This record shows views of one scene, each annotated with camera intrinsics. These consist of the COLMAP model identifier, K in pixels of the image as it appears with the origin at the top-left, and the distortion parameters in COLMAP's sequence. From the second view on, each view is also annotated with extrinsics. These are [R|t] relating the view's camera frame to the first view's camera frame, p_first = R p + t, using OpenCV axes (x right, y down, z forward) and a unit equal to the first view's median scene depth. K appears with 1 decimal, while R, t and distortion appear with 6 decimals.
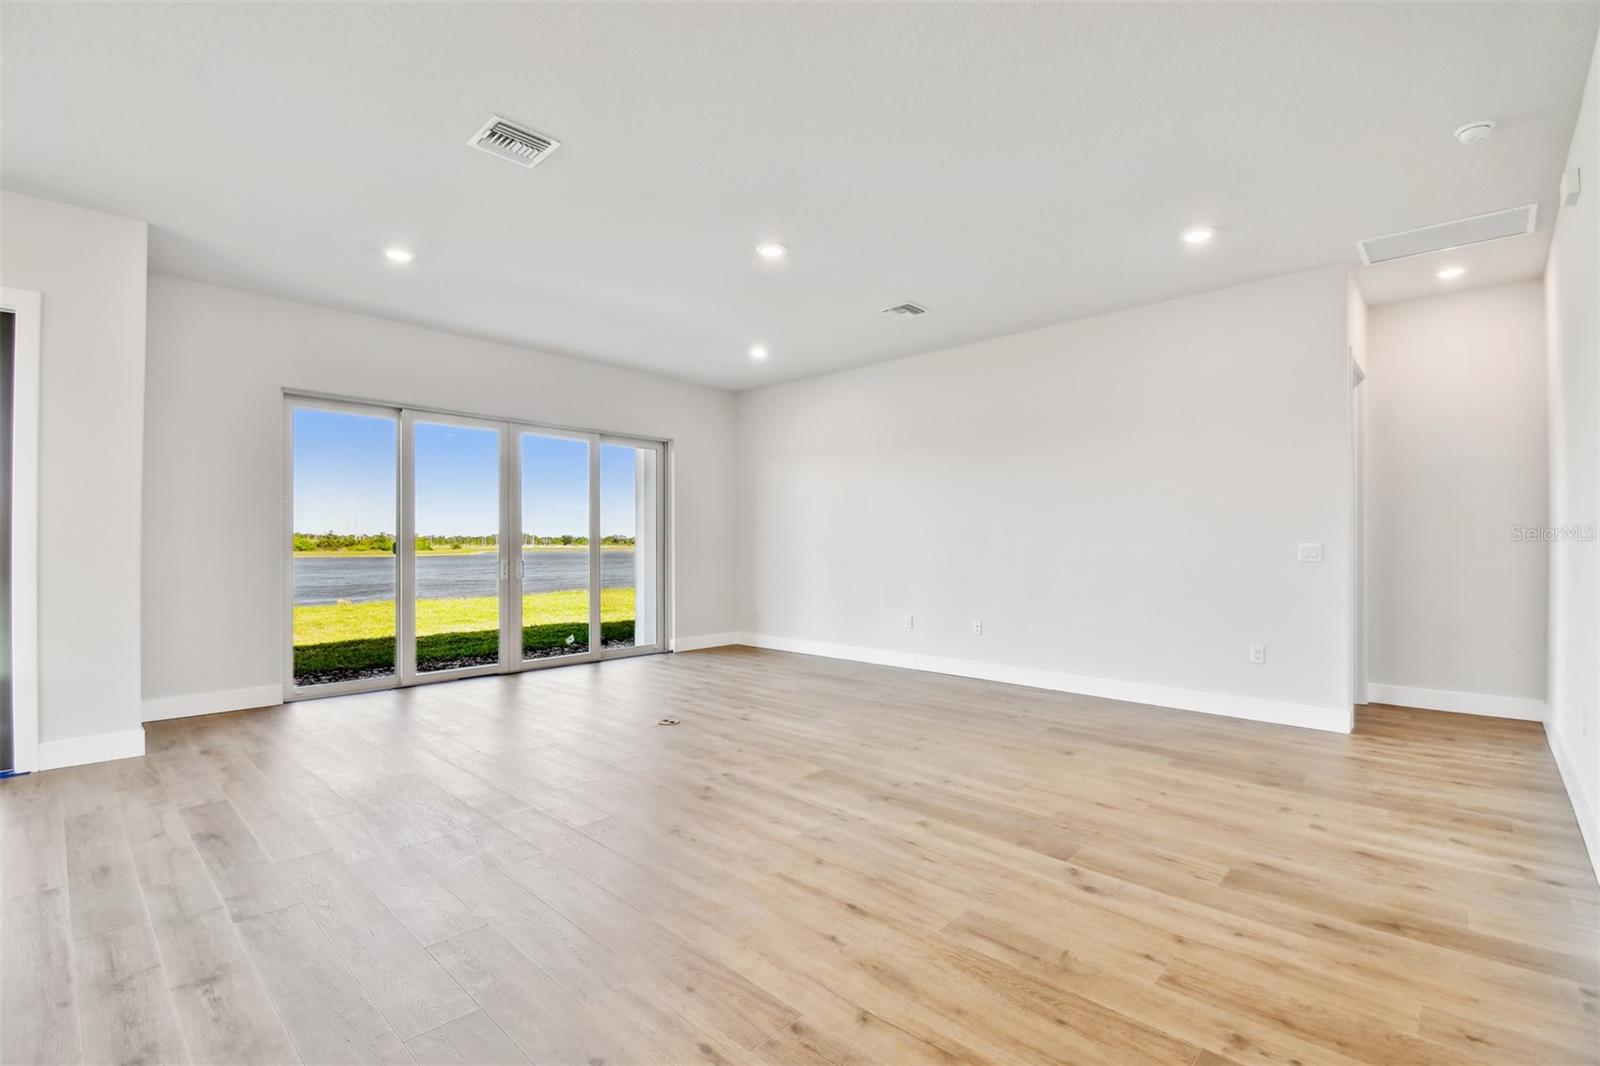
lens RADIAL K [[710.5, 0, 803.0], [0, 710.5, 547.5], [0, 0, 1]] dist [-0.026349, -0.000081]
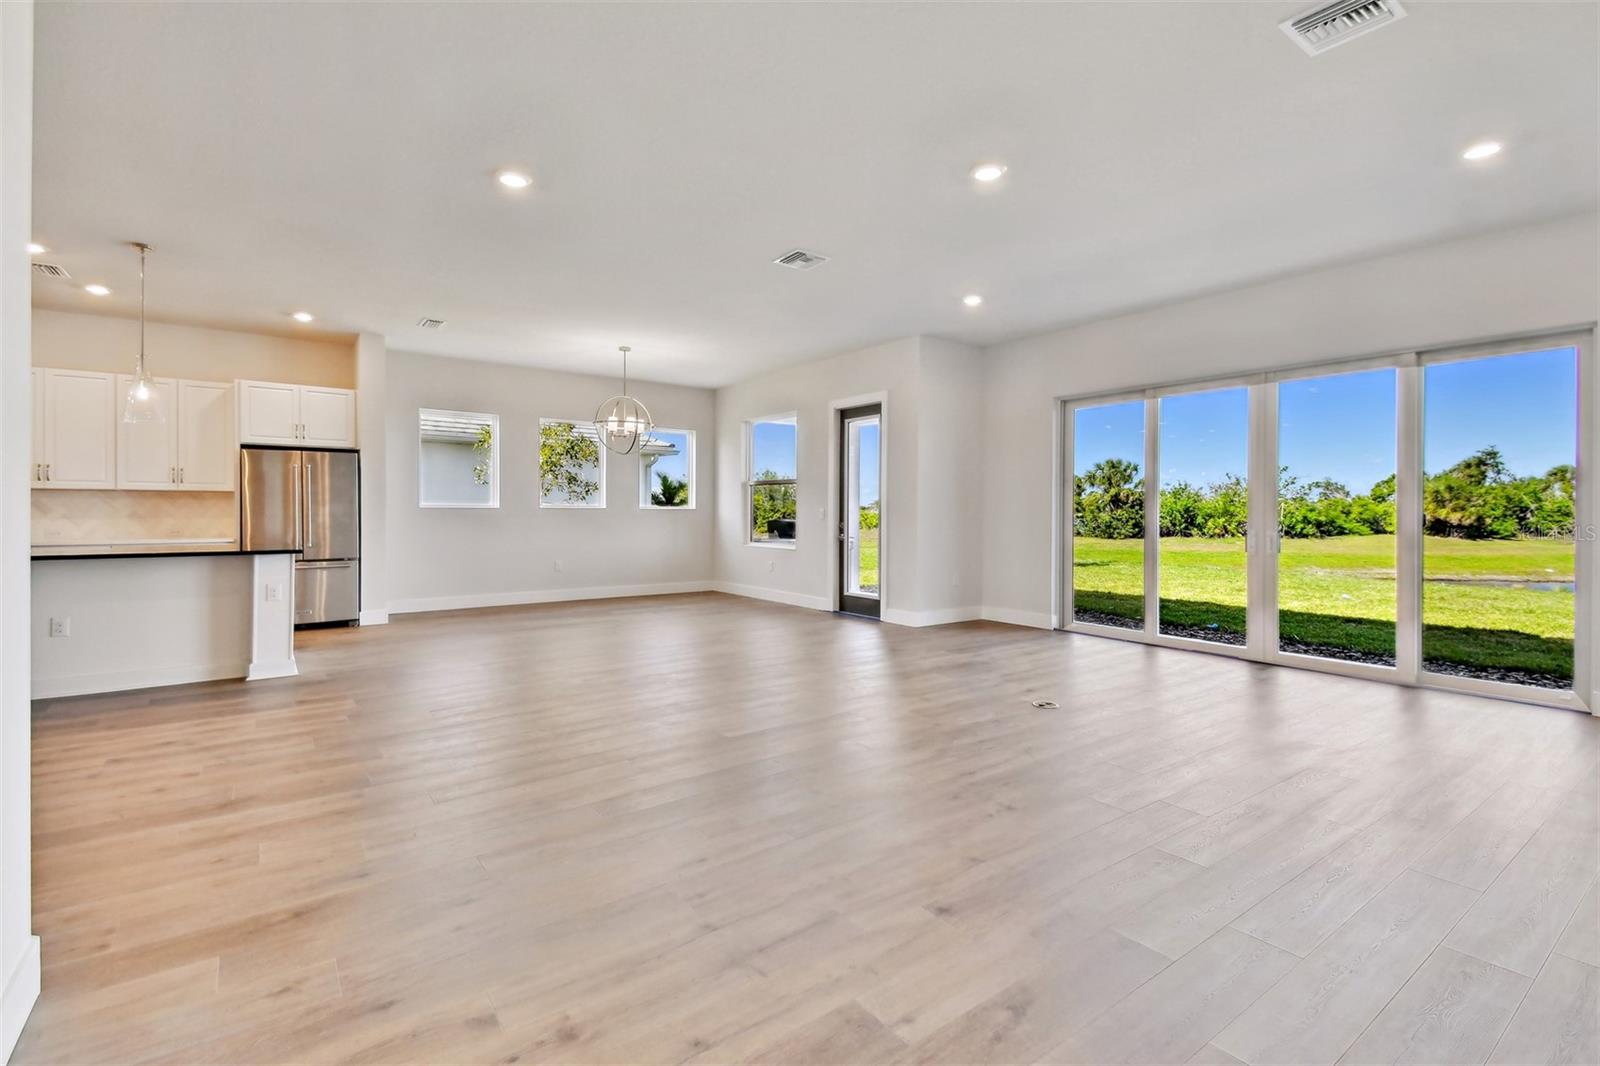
lens RADIAL K [[713.6, 0, 807.8], [0, 713.6, 534.0], [0, 0, 1]] dist [0.004955, -0.000314]
pose [[-0.180137, 0.029622, -0.983195, 0.517988], [-0.009182, 0.999452, 0.031794, -0.002871], [0.983599, 0.014755, -0.179766, 0.571948]]
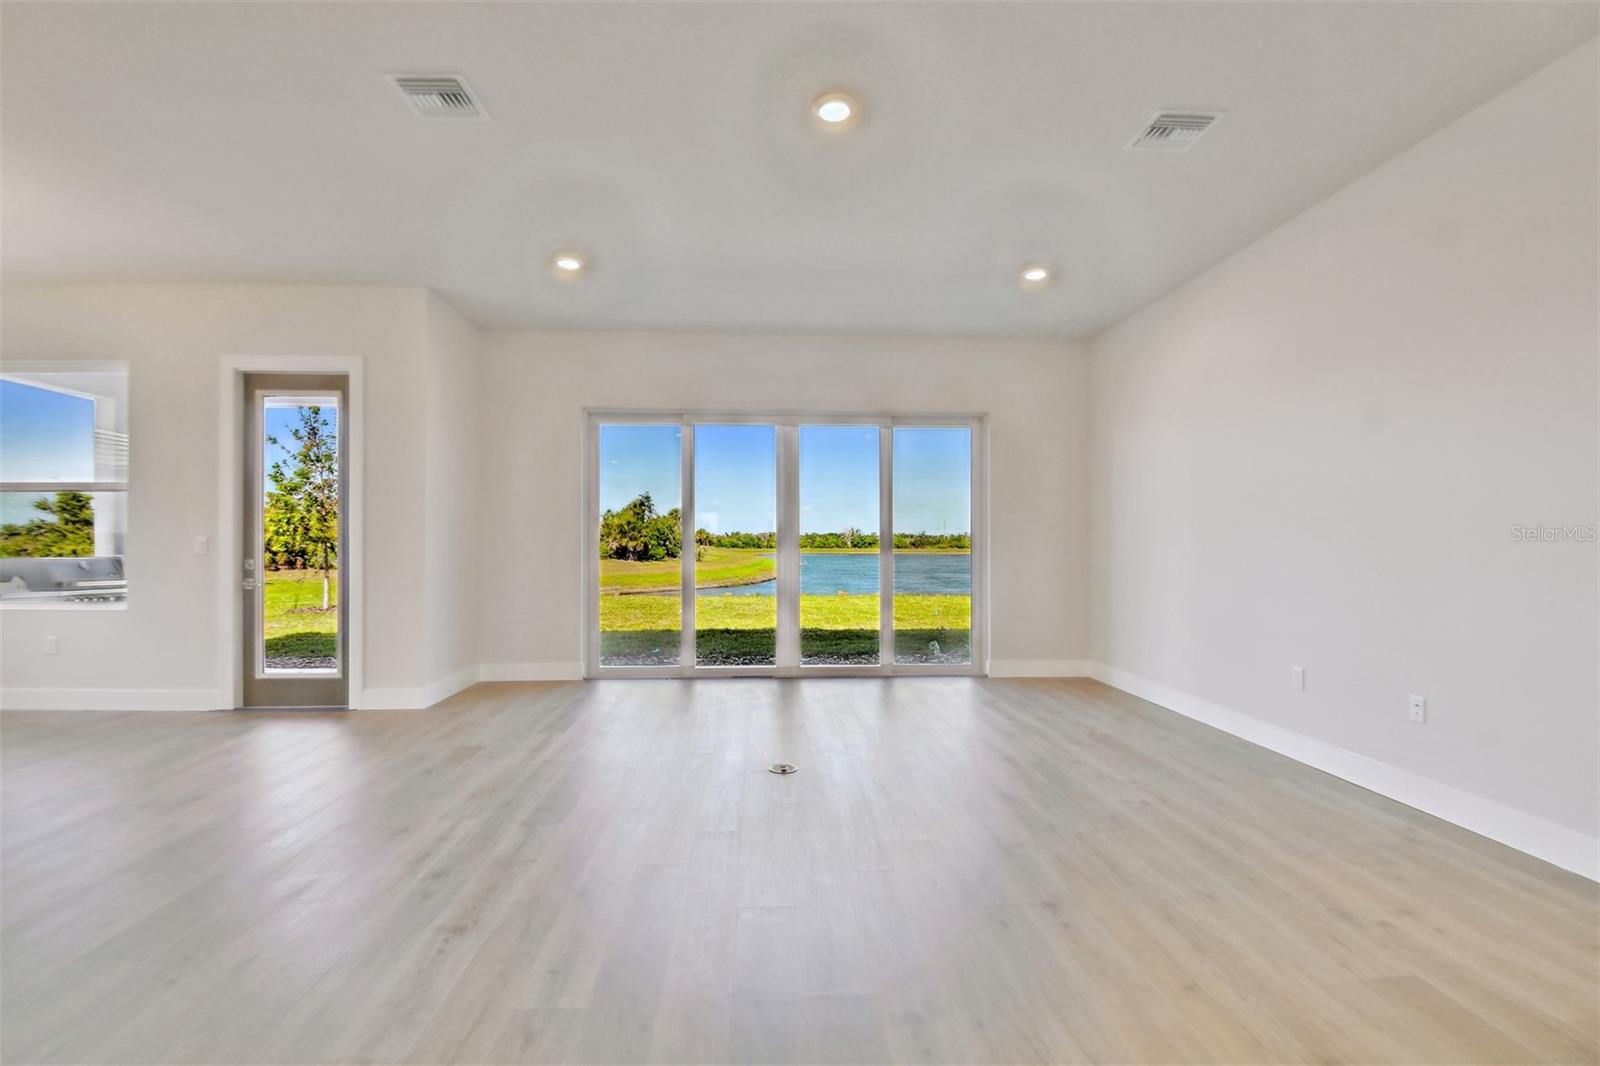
lens RADIAL K [[715.1, 0, 788.8], [0, 715.1, 535.7], [0, 0, 1]] dist [0.003901, -0.000174]
pose [[0.721342, -0.007266, -0.692540, 0.234808], [-0.002977, 0.999903, -0.013592, -0.000046], [0.692572, 0.011867, 0.721251, 0.277976]]
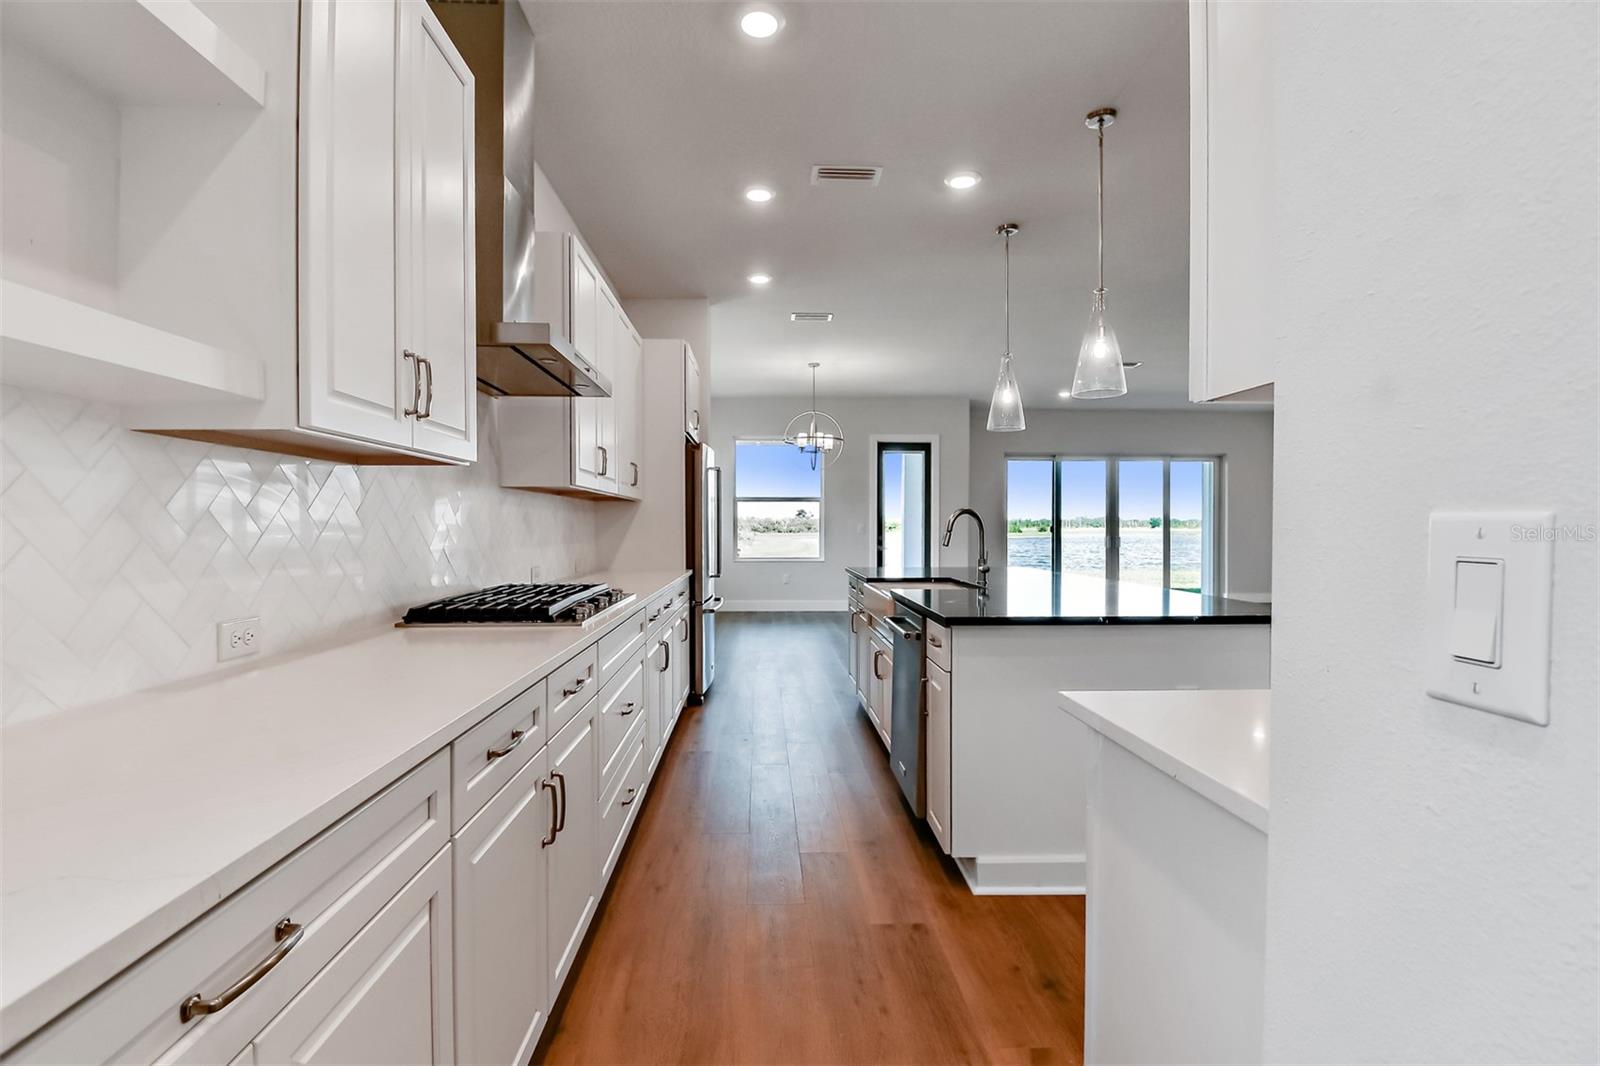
lens RADIAL K [[737.8, 0, 790.9], [0, 737.8, 538.5], [0, 0, 1]] dist [0.001694, -0.000018]
pose [[0.712509, 0.009698, -0.701596, 0.256495], [-0.002163, 0.999930, 0.011625, 0.003272], [0.701659, -0.006765, 0.712480, -0.734841]]
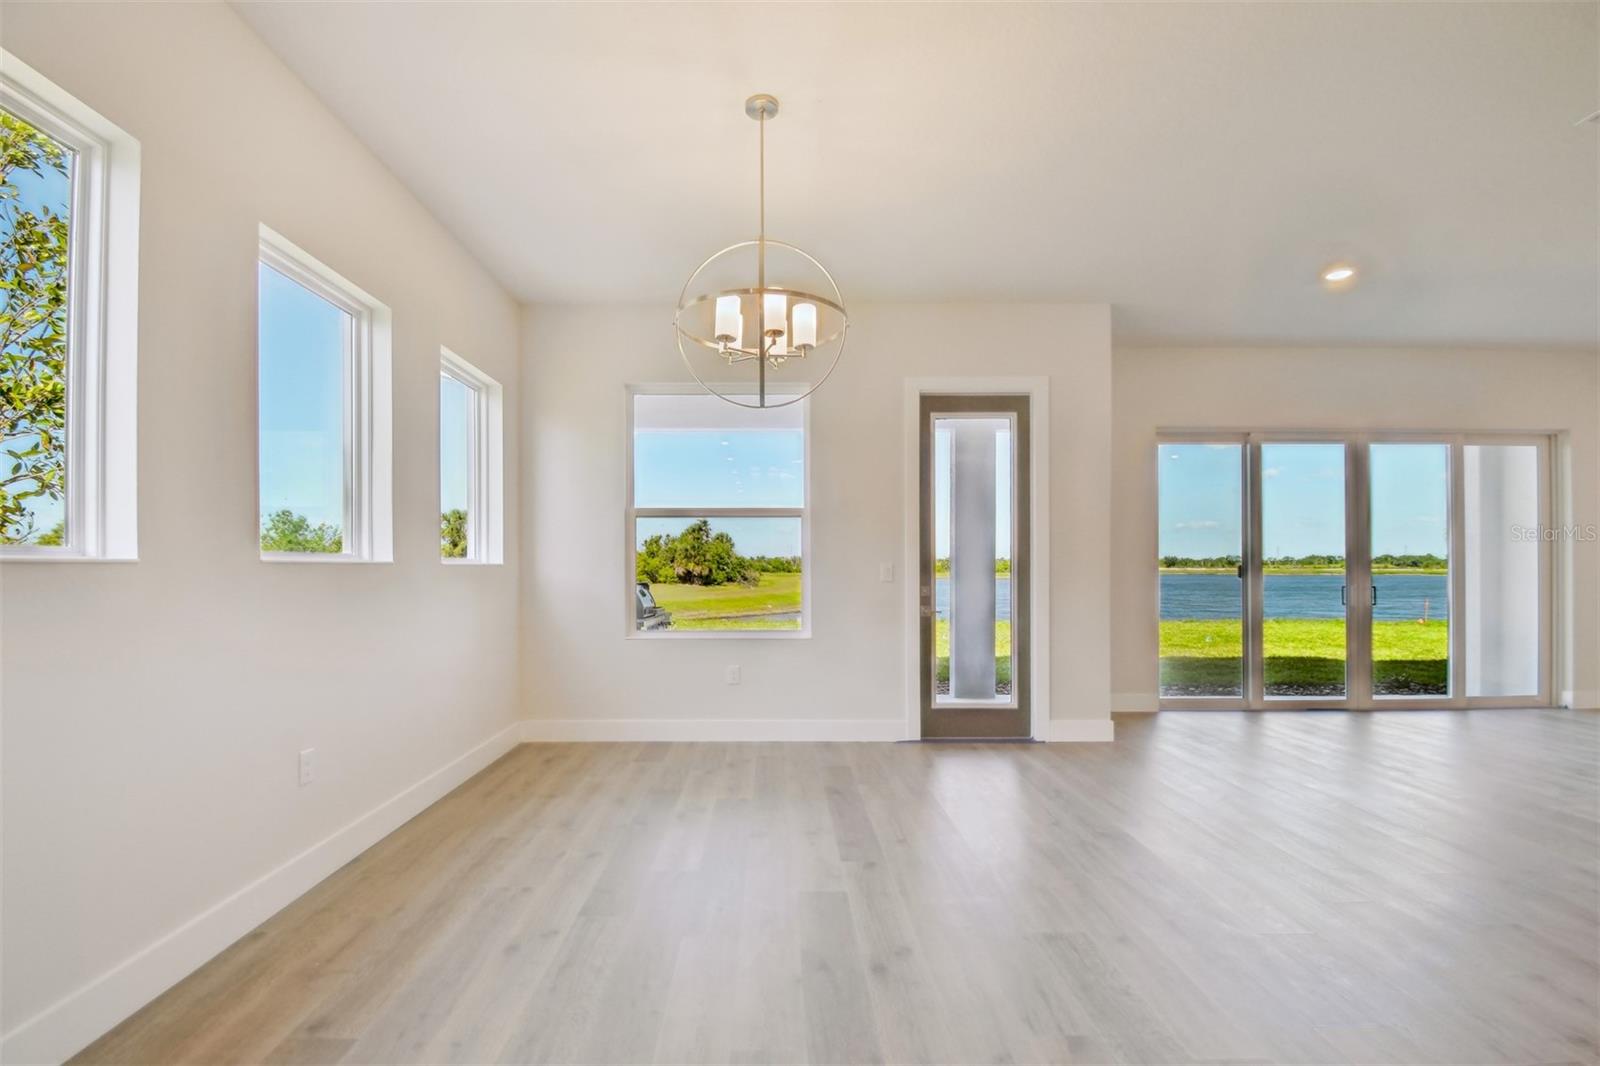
lens RADIAL K [[716.1, 0, 779.1], [0, 716.1, 559.9], [0, 0, 1]] dist [-0.001675, -0.000783]
pose [[0.690689, -0.008940, -0.723097, -0.235099], [-0.001268, 0.999907, -0.013573, -0.000422], [0.723151, 0.010291, 0.690613, -0.157284]]
